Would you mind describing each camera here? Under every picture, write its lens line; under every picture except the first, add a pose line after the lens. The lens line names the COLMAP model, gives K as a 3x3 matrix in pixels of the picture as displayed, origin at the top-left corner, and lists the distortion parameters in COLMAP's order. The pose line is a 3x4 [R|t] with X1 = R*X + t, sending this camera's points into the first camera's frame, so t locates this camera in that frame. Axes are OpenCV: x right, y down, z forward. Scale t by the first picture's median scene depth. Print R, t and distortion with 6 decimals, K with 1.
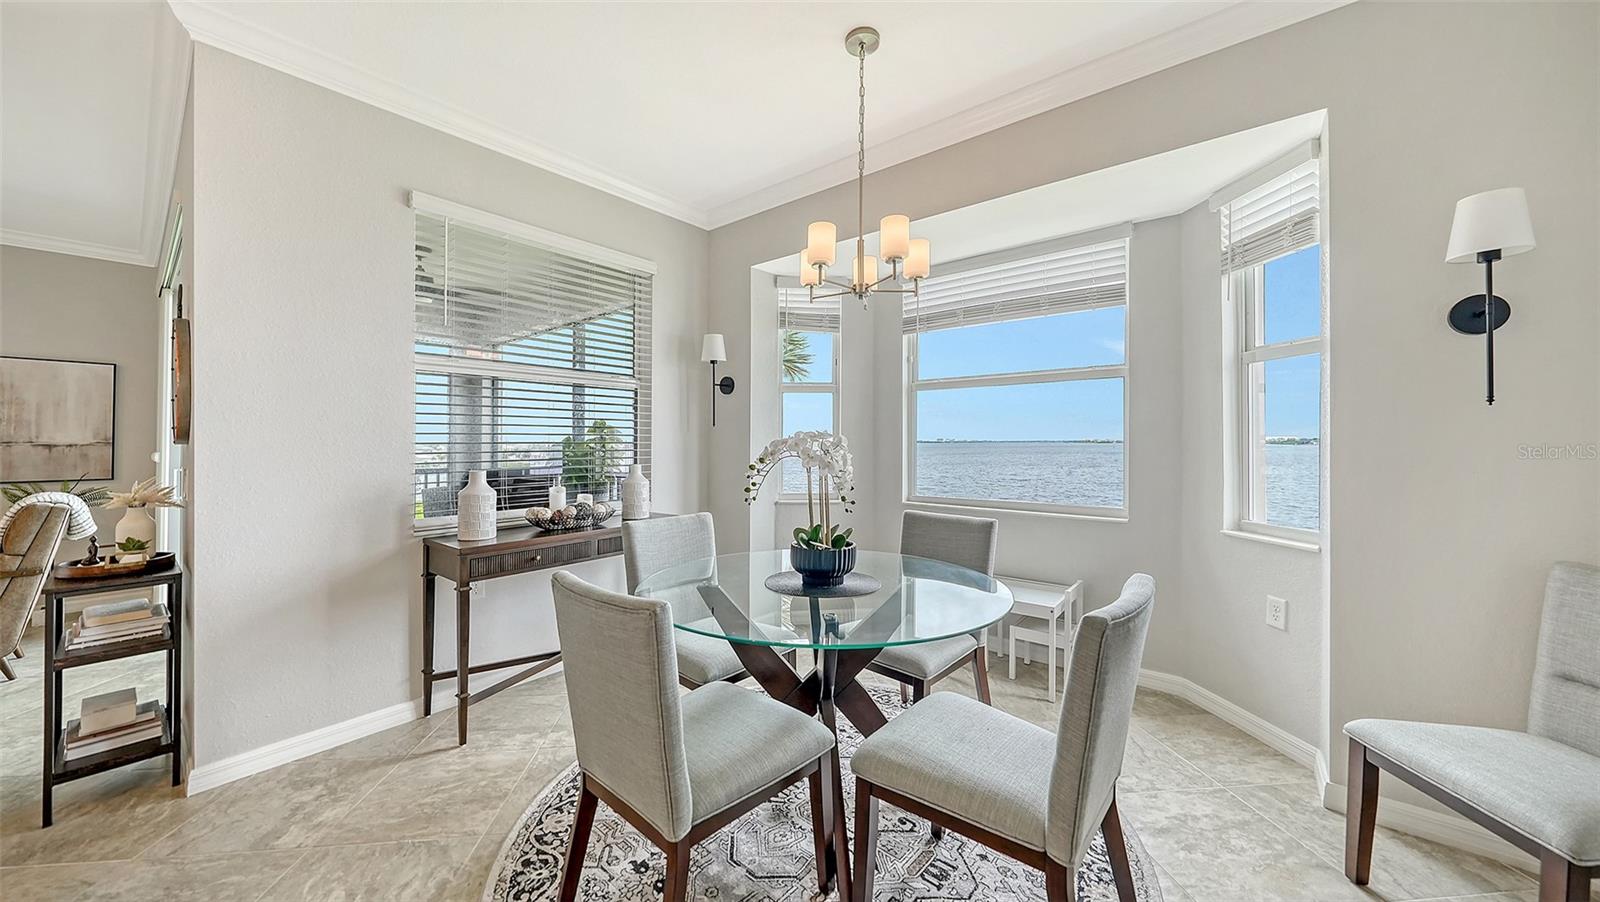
lens RADIAL K [[558.3, 0, 802.1], [0, 558.3, 435.9], [0, 0, 1]] dist [-0.000294, 0.000477]
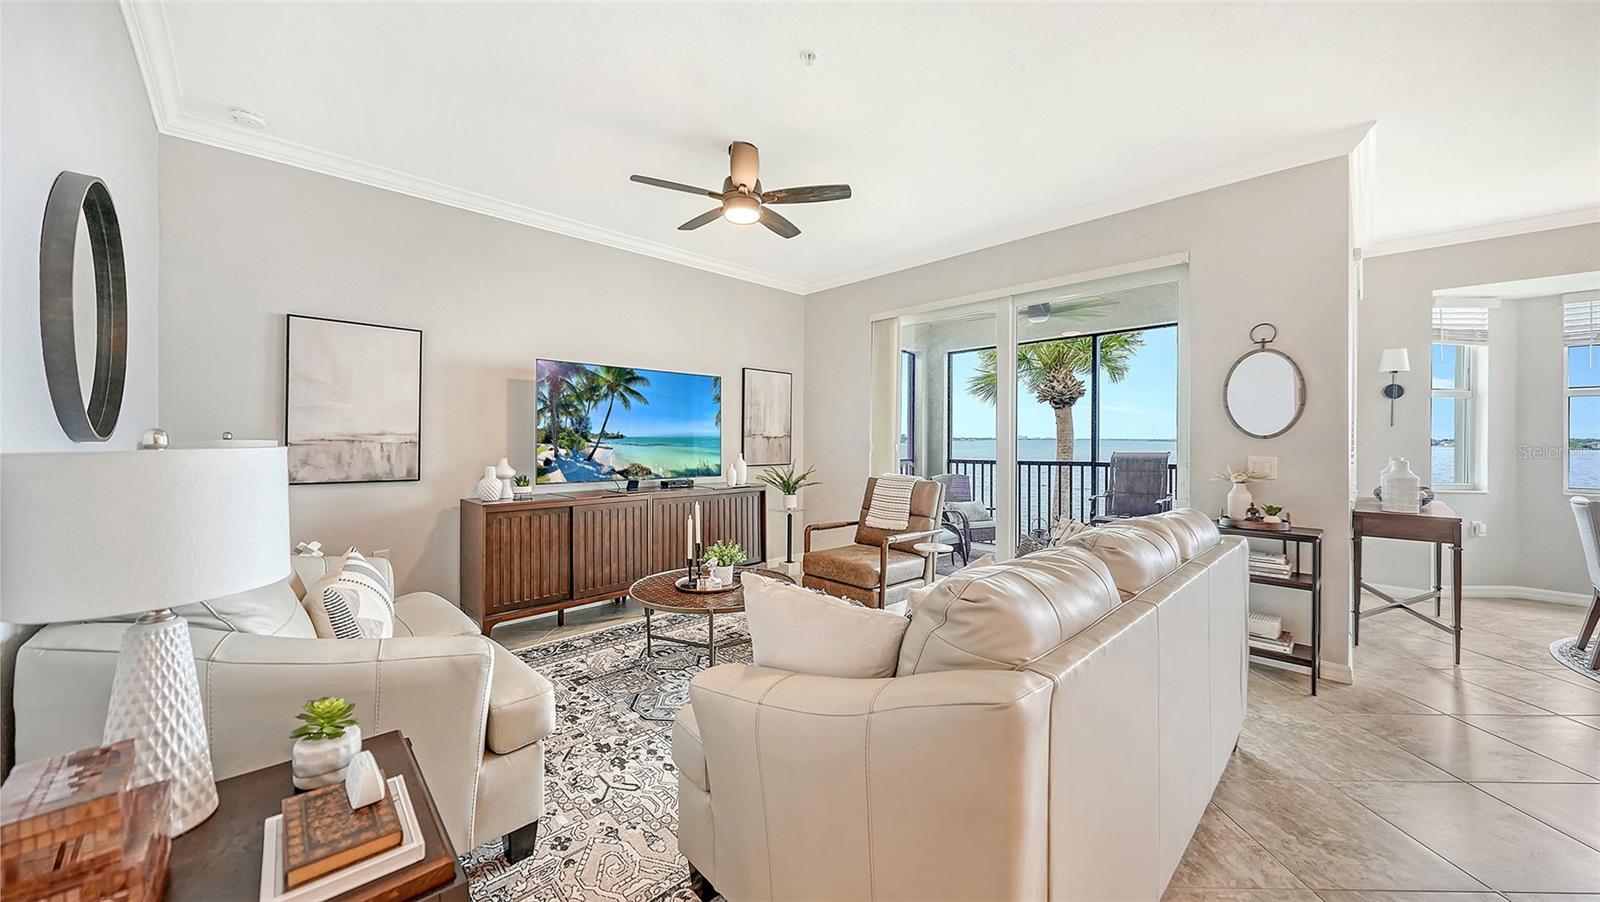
lens RADIAL K [[558.3, 0, 805.3], [0, 558.3, 434.4], [0, 0, 1]] dist [-0.000294, 0.000477]
pose [[0.995589, 0.008228, -0.093465, -1.216696], [-0.007370, 0.999928, 0.009522, -0.002625], [0.093536, -0.008791, 0.995577, -0.289328]]
